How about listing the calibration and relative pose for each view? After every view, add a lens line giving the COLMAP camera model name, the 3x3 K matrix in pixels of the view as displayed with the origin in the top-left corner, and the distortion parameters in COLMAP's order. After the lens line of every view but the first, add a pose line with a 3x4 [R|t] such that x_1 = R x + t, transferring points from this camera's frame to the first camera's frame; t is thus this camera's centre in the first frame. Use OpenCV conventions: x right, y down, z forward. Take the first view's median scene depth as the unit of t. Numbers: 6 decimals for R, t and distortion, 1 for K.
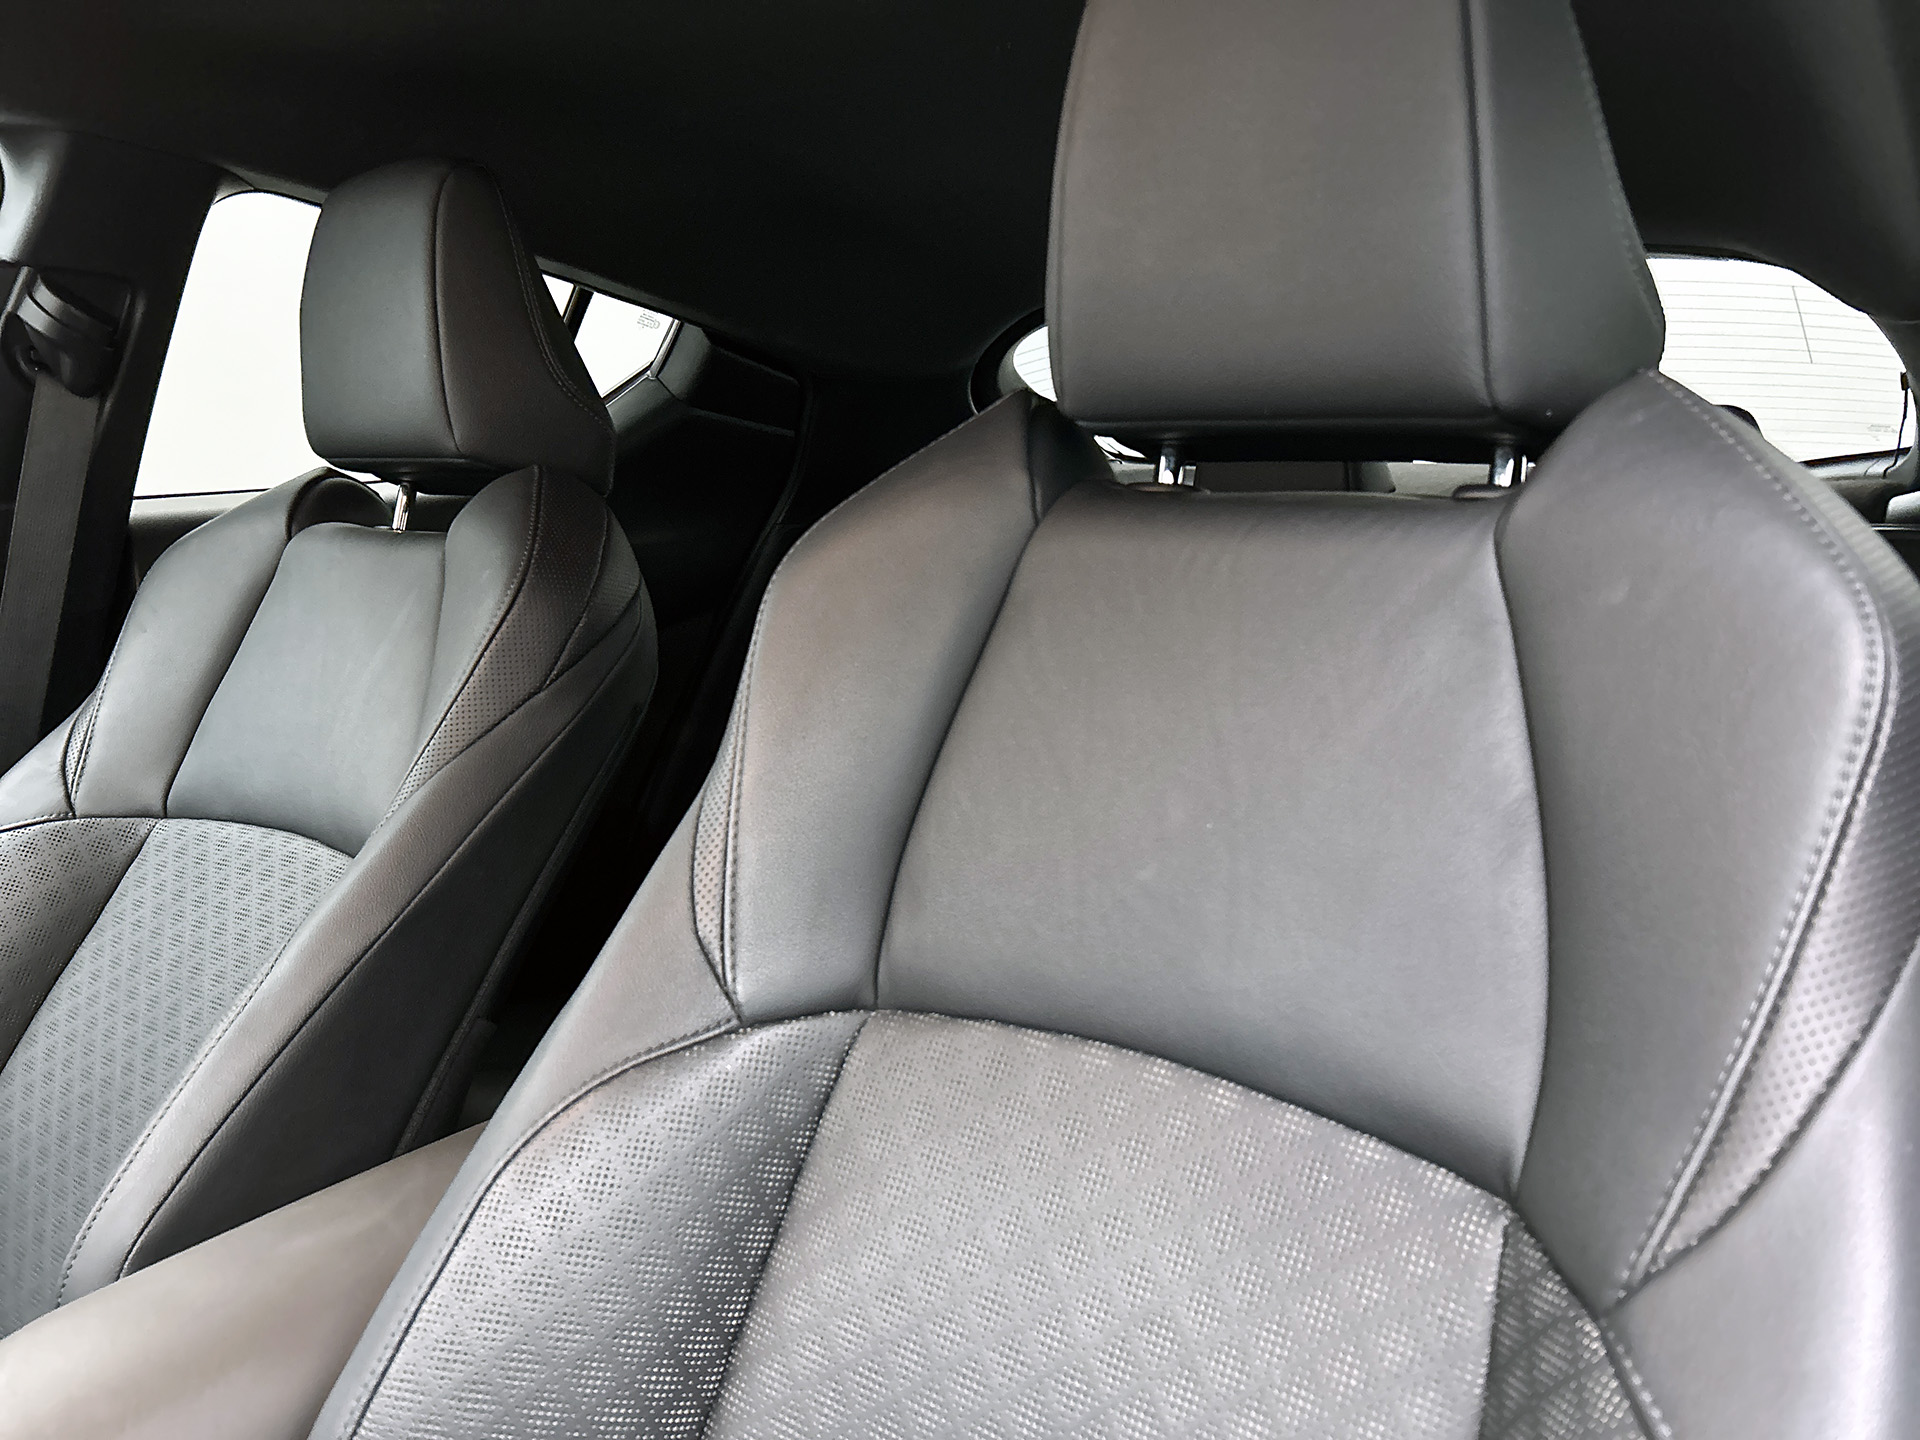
lens RADIAL K [[1478.8, 0, 959.7], [0, 1478.8, 709.0], [0, 0, 1]] dist [0.030183, -0.010563]
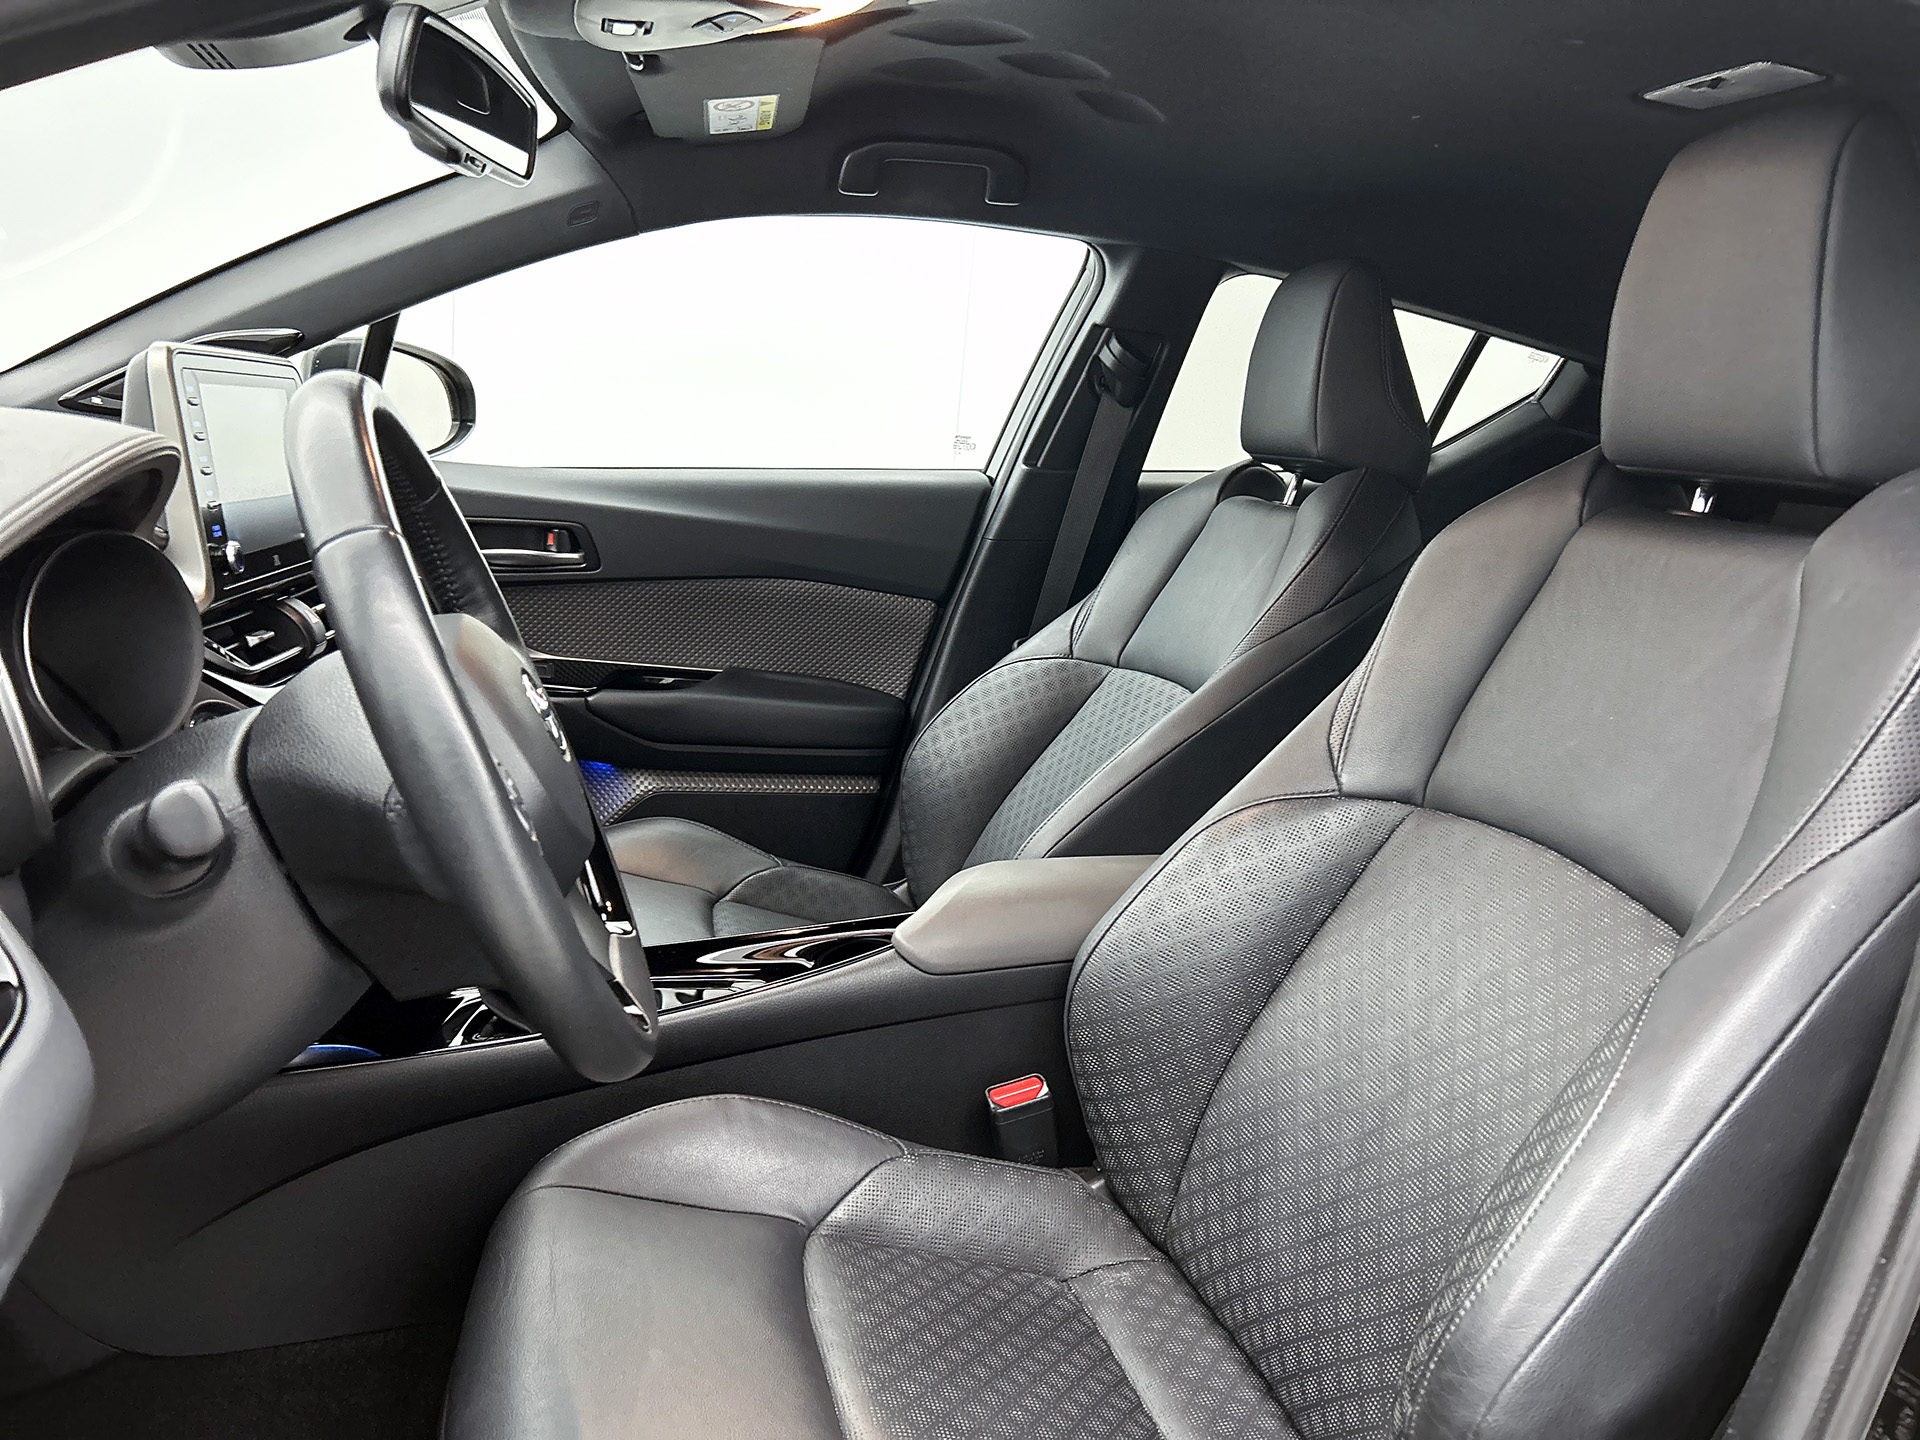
lens RADIAL K [[1439.4, 0, 949.8], [0, 1439.4, 714.3], [0, 0, 1]] dist [0.049425, -0.083466]
pose [[0.776246, 0.174437, -0.605816, 0.292526], [-0.165774, 0.983618, 0.070810, 0.042262], [0.608244, 0.045463, 0.792447, -0.365029]]
